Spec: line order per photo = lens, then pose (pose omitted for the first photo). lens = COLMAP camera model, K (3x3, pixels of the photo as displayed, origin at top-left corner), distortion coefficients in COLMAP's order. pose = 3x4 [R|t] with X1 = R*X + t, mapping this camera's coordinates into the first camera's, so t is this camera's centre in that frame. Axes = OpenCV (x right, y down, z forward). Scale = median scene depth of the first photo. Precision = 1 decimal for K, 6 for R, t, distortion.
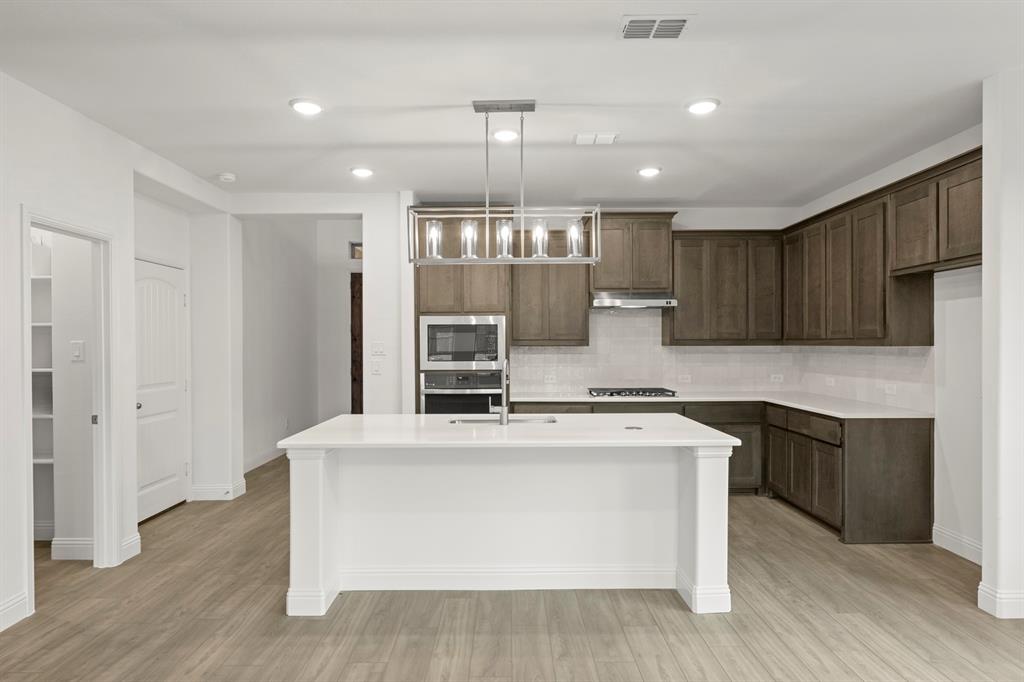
lens RADIAL K [[596.8, 0, 505.8], [0, 596.8, 343.9], [0, 0, 1]] dist [0.000254, 0.003156]
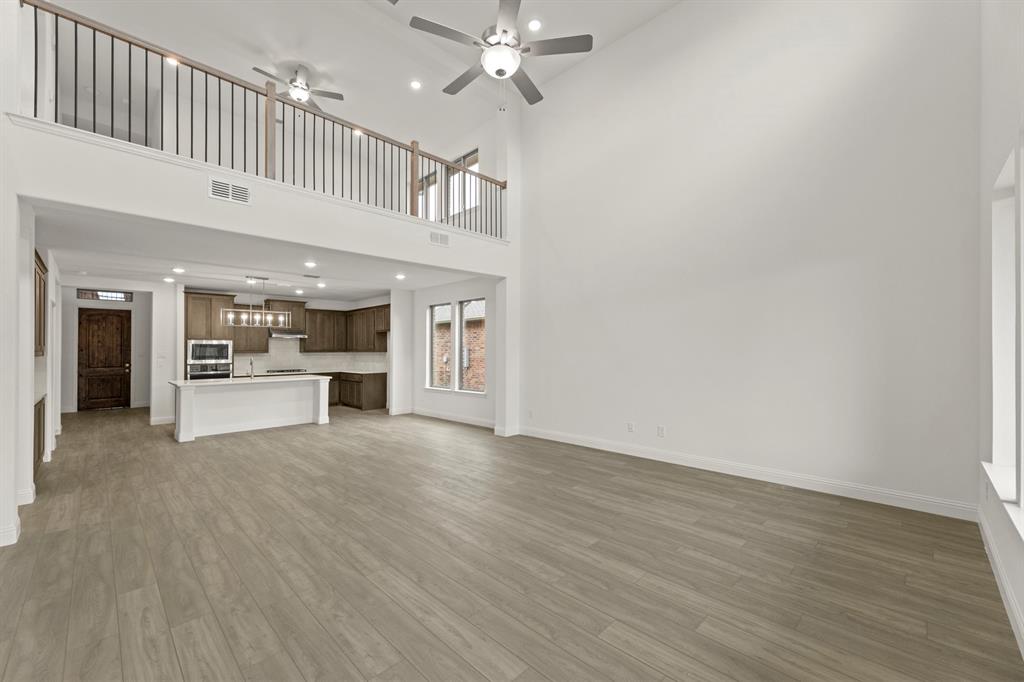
lens RADIAL K [[408.0, 0, 510.7], [0, 408.0, 341.1], [0, 0, 1]] dist [0.003674, 0.000602]
pose [[0.701355, 0.013381, 0.712687, -0.496403], [0.004398, 0.999724, -0.023099, -0.002941], [-0.712799, 0.019335, 0.701102, -1.222821]]
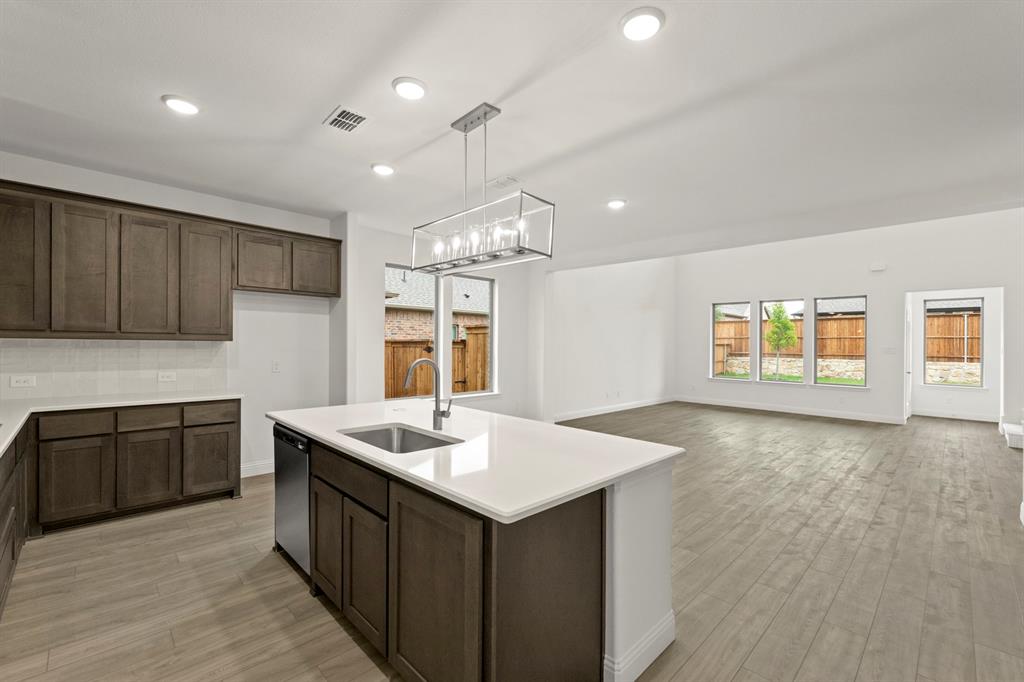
lens RADIAL K [[437.1, 0, 514.5], [0, 437.1, 341.7], [0, 0, 1]] dist [0.002640, 0.000217]
pose [[-0.707653, -0.005437, 0.706539, -0.497492], [-0.011681, 0.999924, -0.004004, 0.002065], [-0.706463, -0.011086, -0.707663, 1.247280]]
